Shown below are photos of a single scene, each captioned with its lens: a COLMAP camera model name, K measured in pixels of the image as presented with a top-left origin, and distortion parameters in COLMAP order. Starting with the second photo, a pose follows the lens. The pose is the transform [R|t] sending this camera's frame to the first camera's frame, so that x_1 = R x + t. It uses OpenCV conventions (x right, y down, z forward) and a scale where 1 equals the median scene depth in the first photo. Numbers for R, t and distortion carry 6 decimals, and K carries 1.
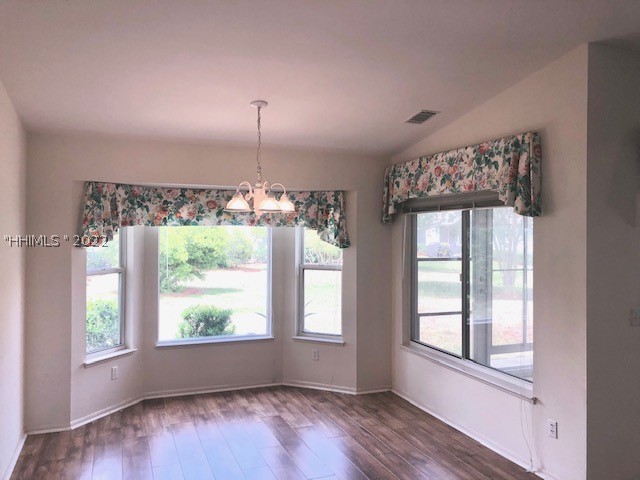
lens RADIAL K [[527.4, 0, 320.5], [0, 527.4, 238.2], [0, 0, 1]] dist [0.064162, -0.055258]
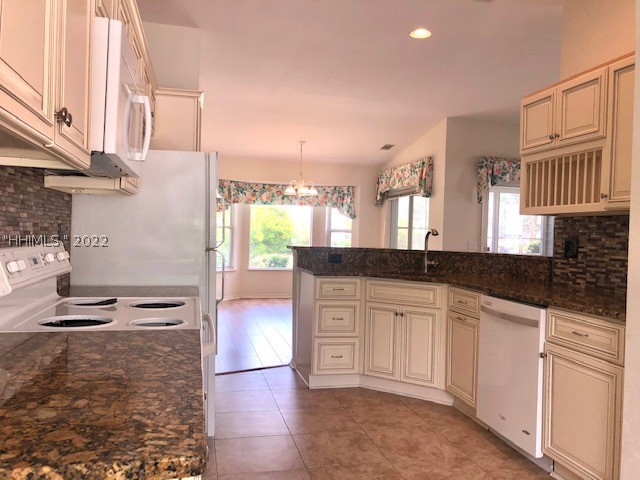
lens RADIAL K [[527.4, 0, 314.8], [0, 527.4, 240.3], [0, 0, 1]] dist [0.064162, -0.055258]
pose [[0.989236, 0.025253, -0.144135, 0.185638], [-0.024864, 0.999681, 0.004497, 0.089992], [0.144202, -0.000865, 0.989548, -0.793715]]
